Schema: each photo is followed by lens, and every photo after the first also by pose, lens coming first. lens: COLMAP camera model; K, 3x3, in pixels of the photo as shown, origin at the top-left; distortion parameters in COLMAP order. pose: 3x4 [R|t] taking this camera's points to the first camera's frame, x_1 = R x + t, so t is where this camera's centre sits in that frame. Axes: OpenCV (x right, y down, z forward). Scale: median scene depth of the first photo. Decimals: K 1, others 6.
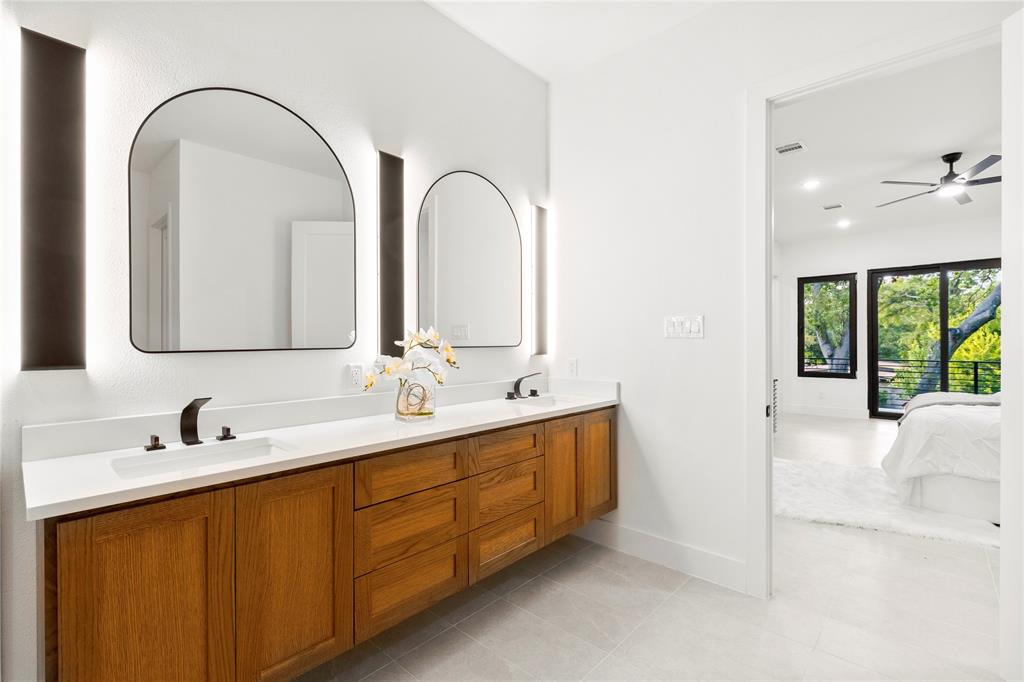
lens RADIAL K [[461.2, 0, 511.2], [0, 461.2, 340.1], [0, 0, 1]] dist [-0.000628, -0.000008]
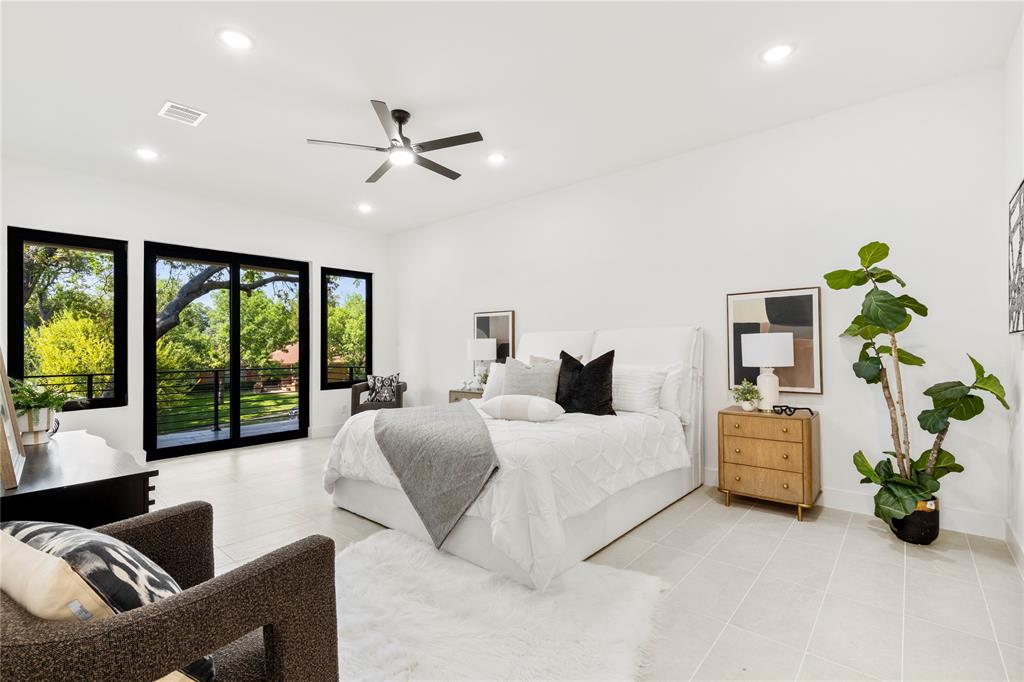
lens RADIAL K [[461.2, 0, 510.5], [0, 461.2, 337.2], [0, 0, 1]] dist [-0.000628, -0.000008]
pose [[-0.035247, 0.023378, 0.999105, 0.087019], [0.002921, 0.999724, -0.023289, 0.004928], [-0.999374, 0.002098, -0.035306, 0.489721]]
